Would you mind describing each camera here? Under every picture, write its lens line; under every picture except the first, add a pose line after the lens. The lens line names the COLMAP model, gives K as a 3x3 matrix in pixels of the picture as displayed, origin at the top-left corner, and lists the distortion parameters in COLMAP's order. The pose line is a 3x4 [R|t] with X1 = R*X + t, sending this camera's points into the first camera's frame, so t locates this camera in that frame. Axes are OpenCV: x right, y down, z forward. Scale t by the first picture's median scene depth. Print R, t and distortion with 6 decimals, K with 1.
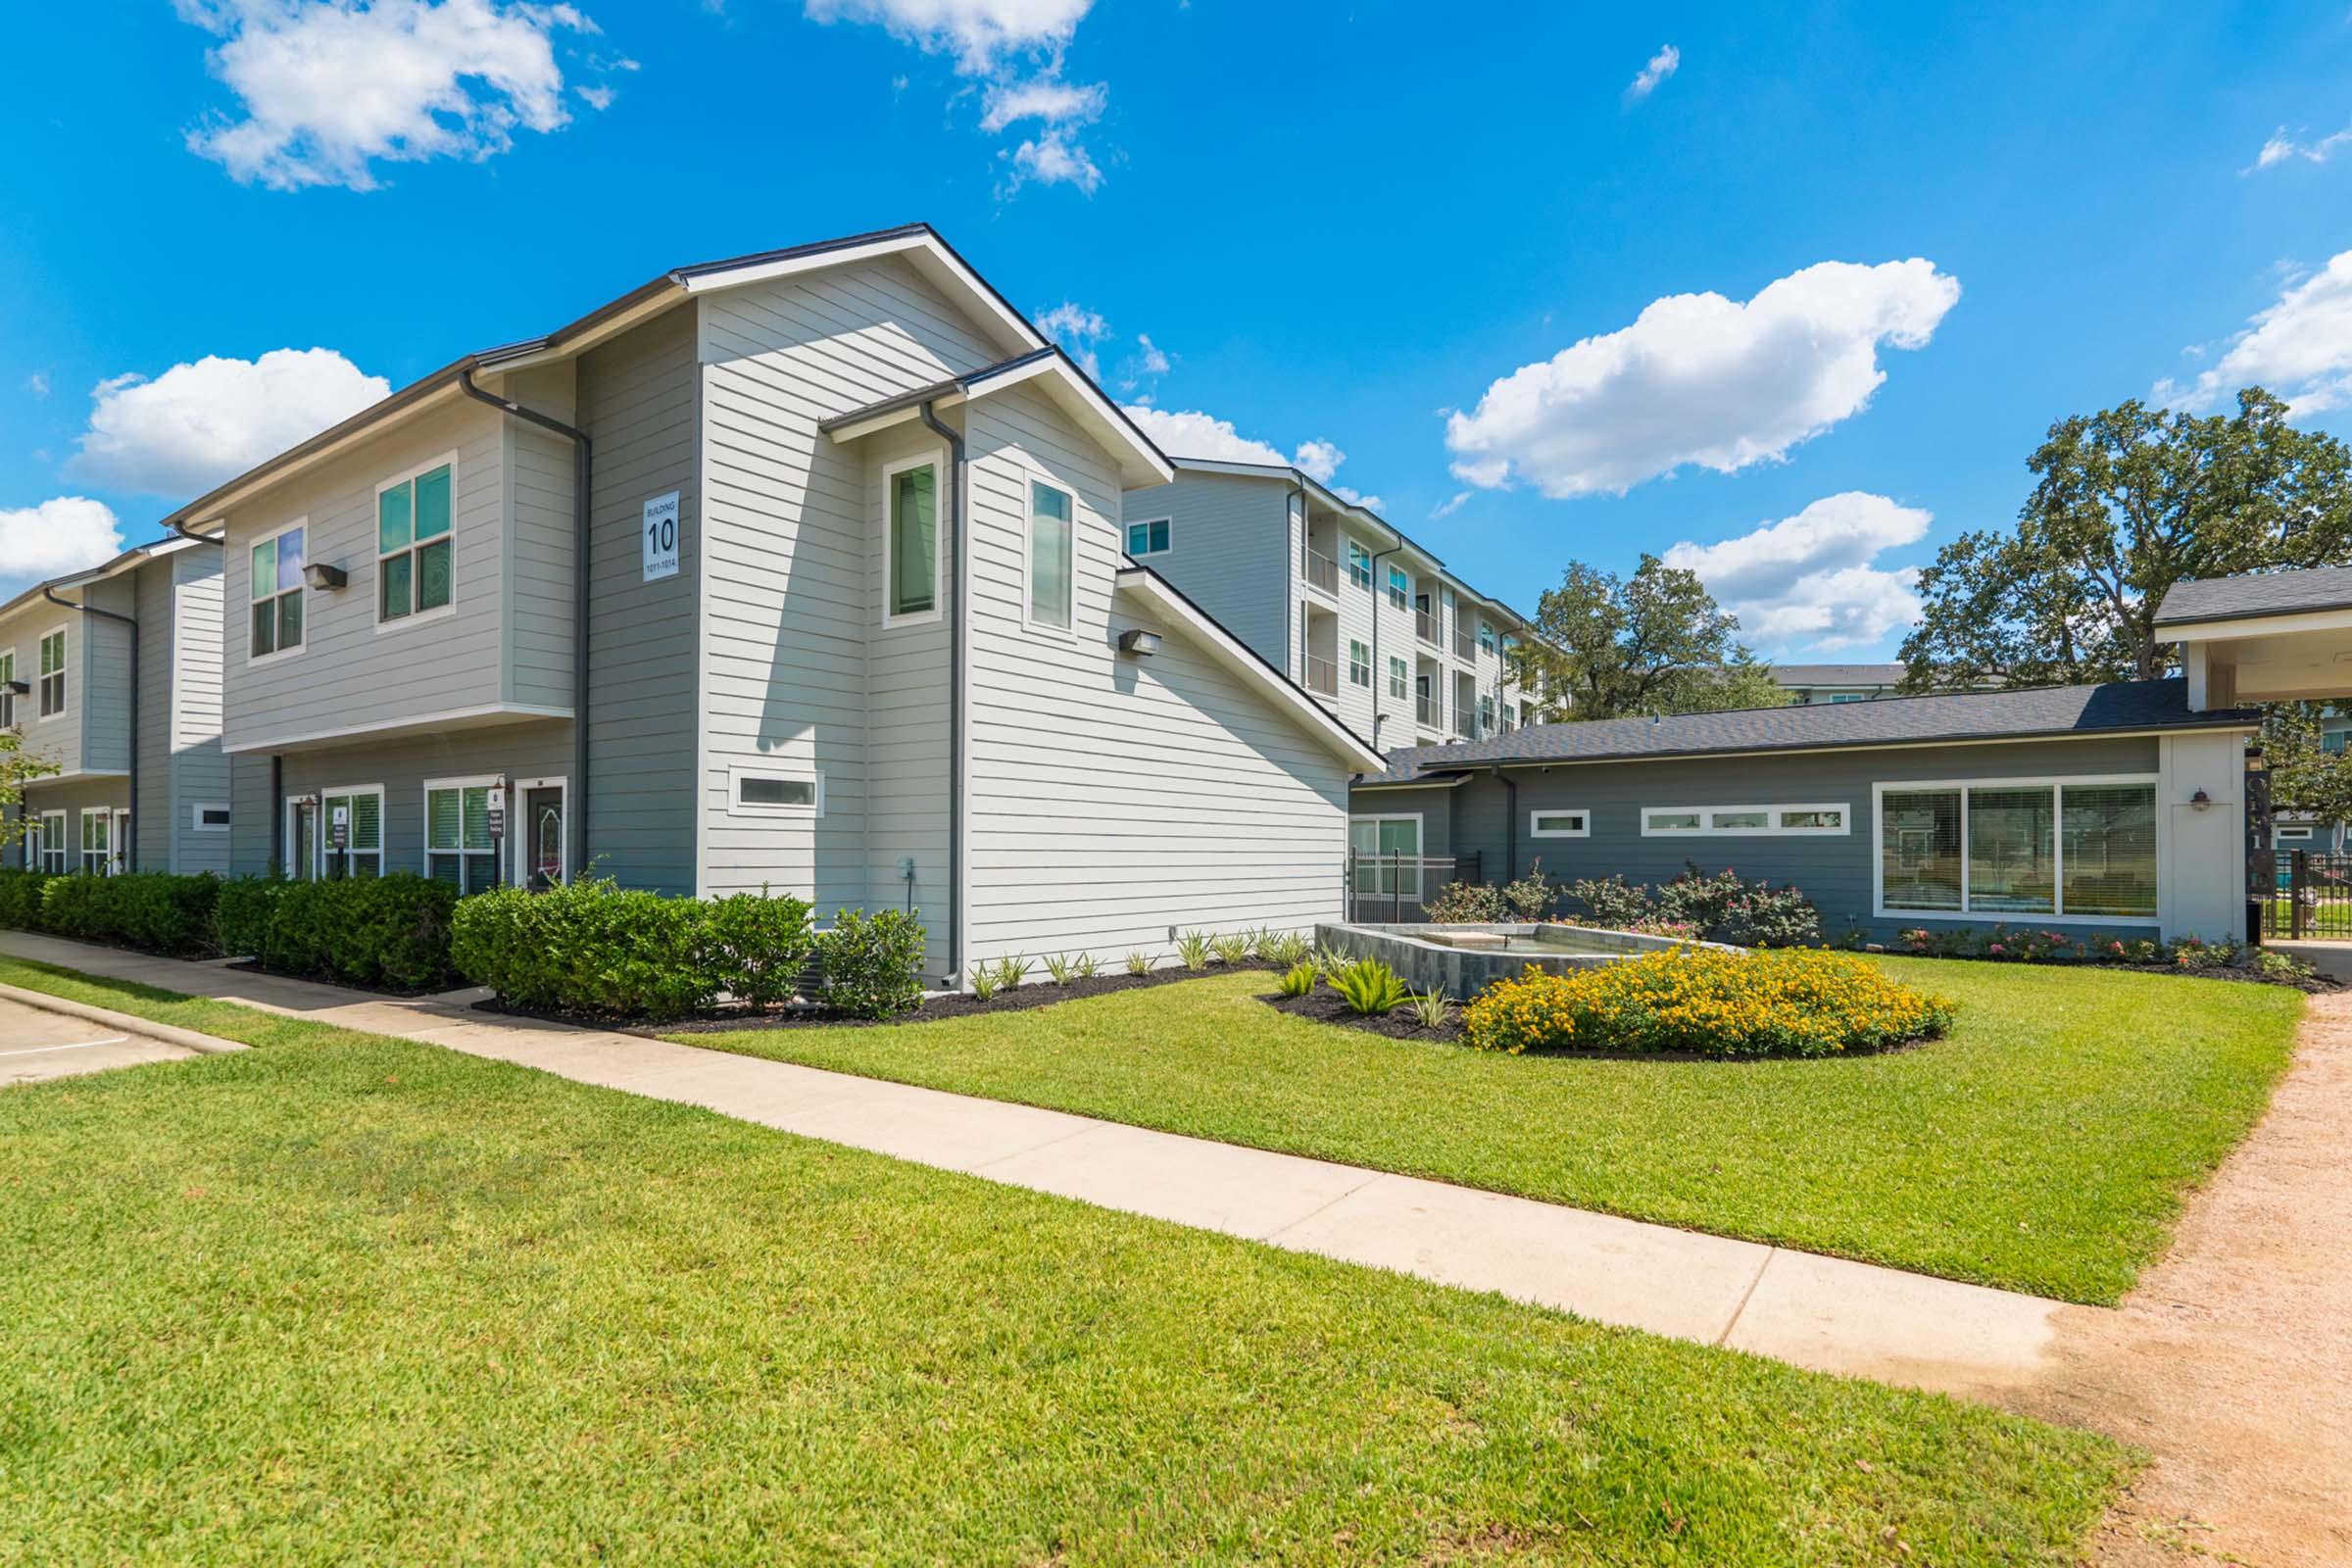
lens RADIAL K [[1178.5, 0, 1172.1], [0, 1178.5, 825.2], [0, 0, 1]] dist [-0.002293, 0.001245]
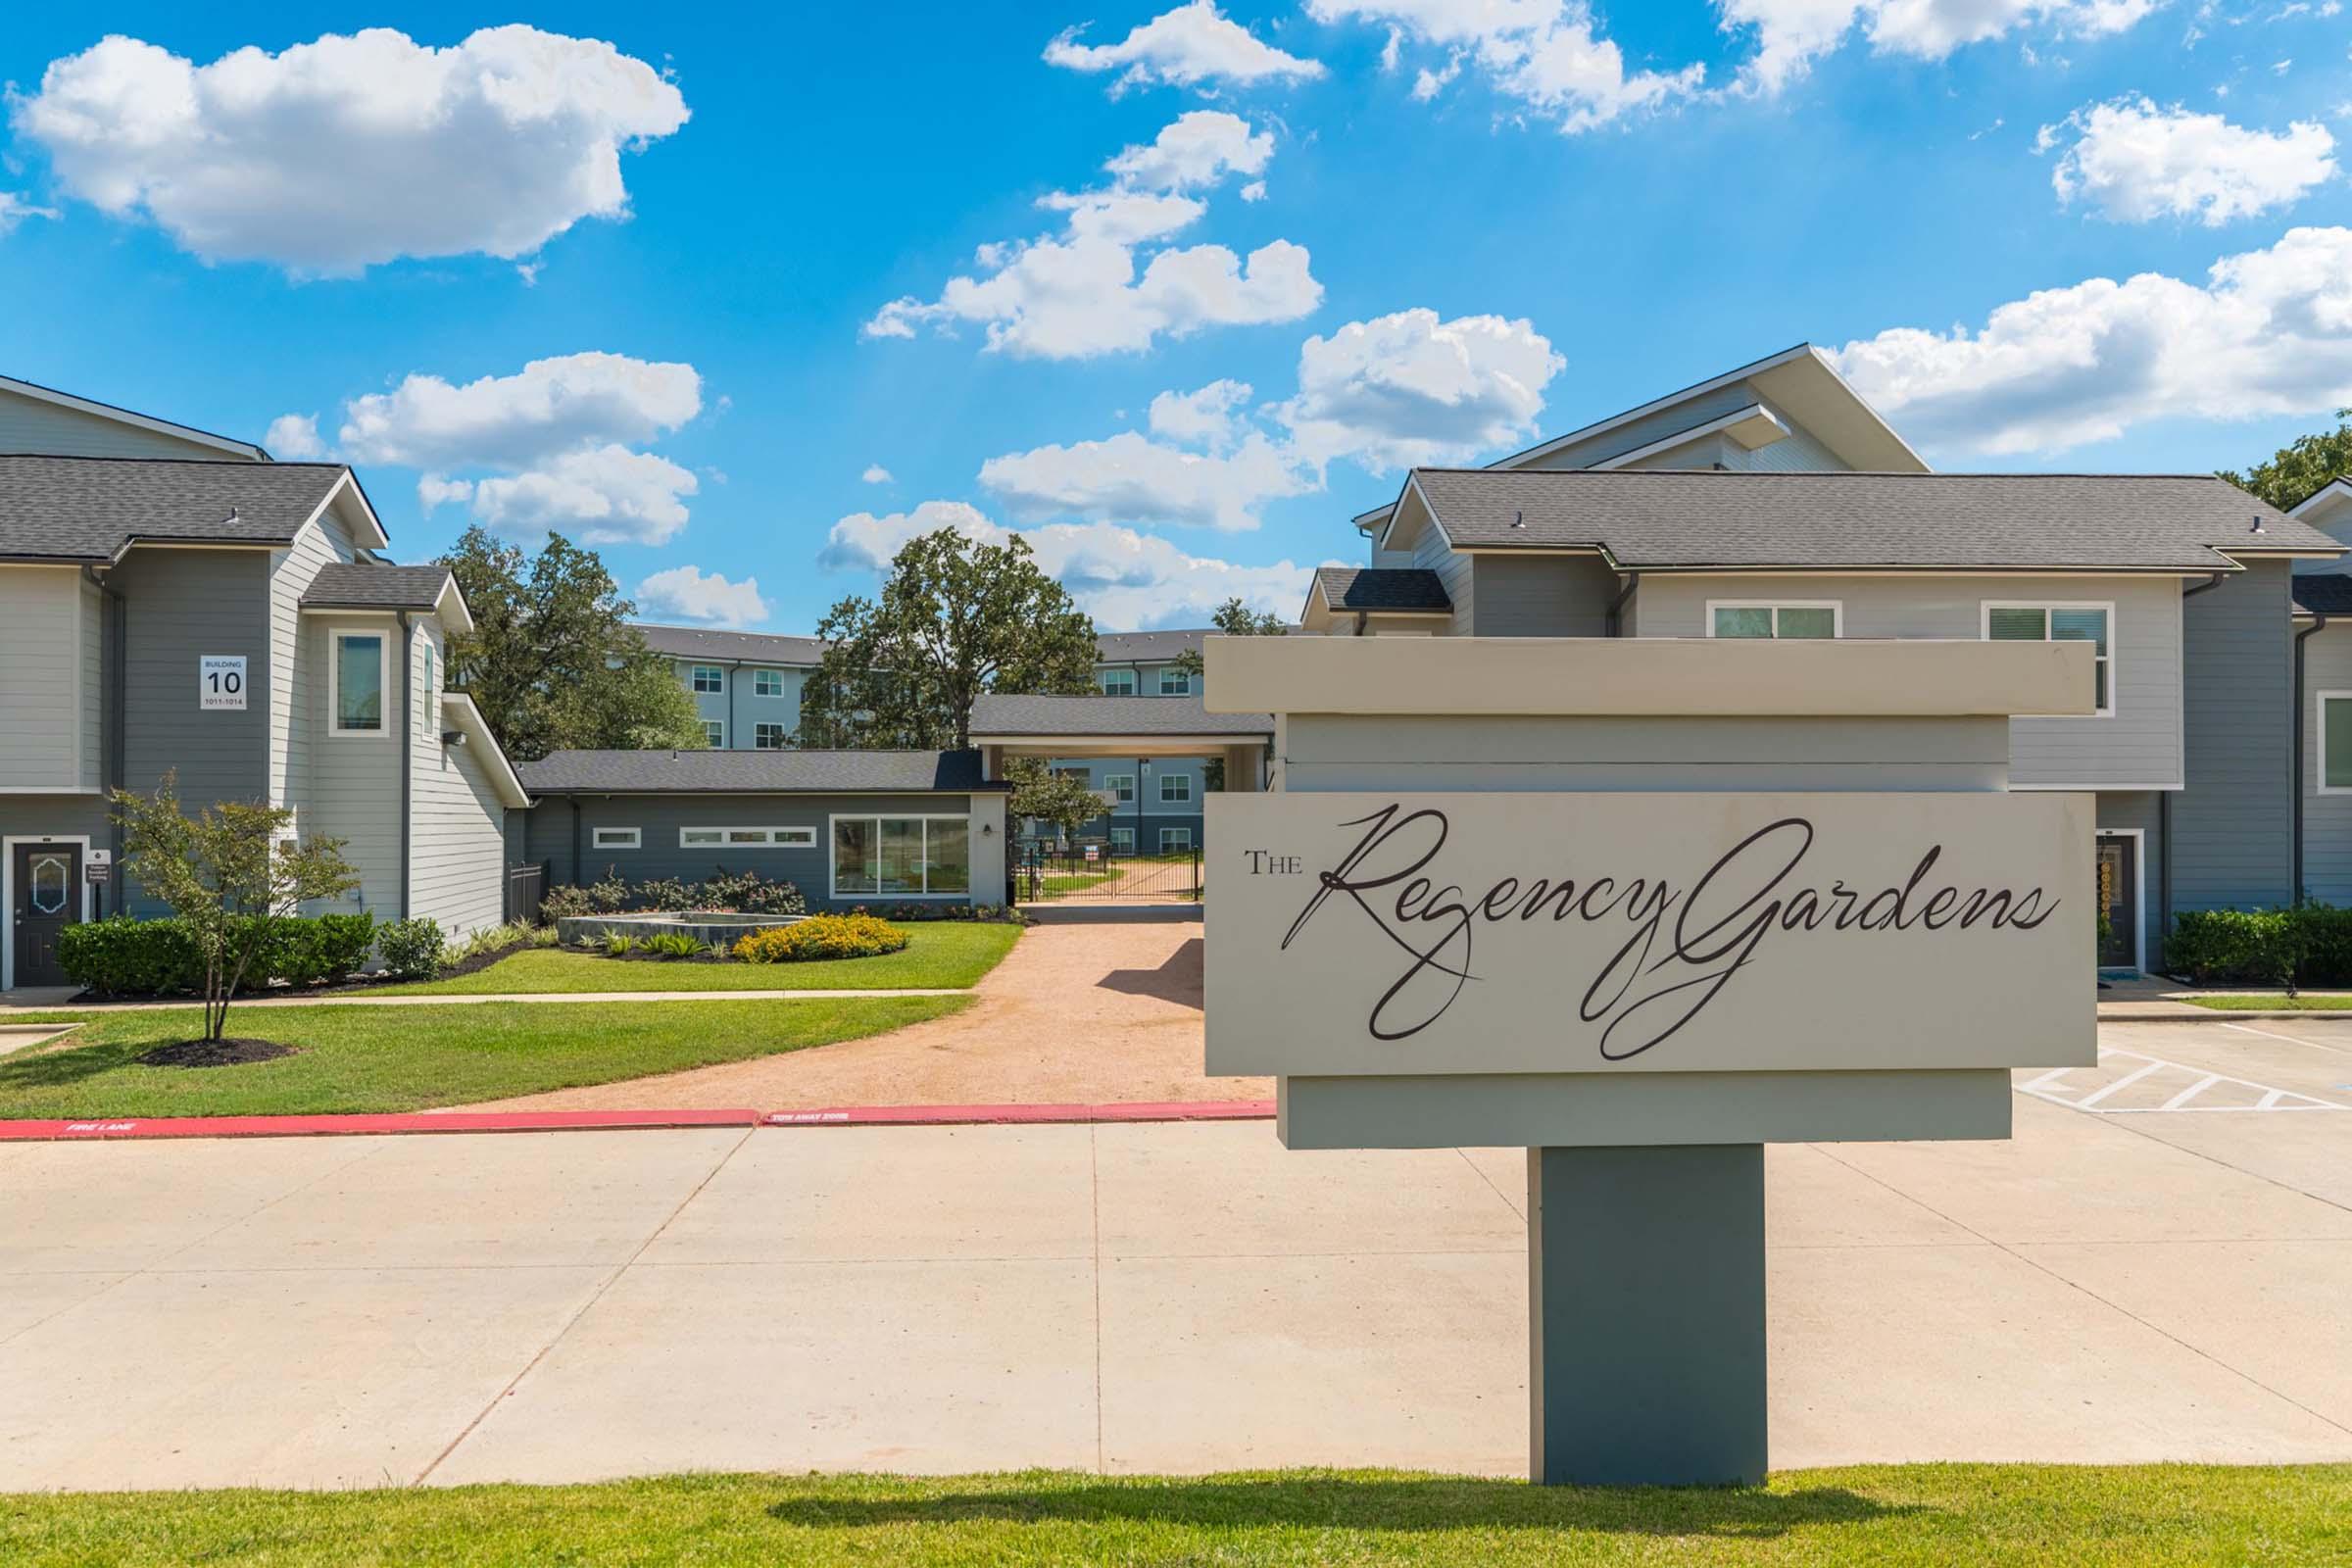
lens RADIAL K [[1695.7, 0, 1177.2], [0, 1695.7, 786.6], [0, 0, 1]] dist [-0.009216, -0.001567]
pose [[0.673846, 0.007212, 0.738837, -0.832654], [-0.011713, 0.999931, 0.000922, -0.087178], [-0.738779, -0.009275, 0.673884, -0.945578]]
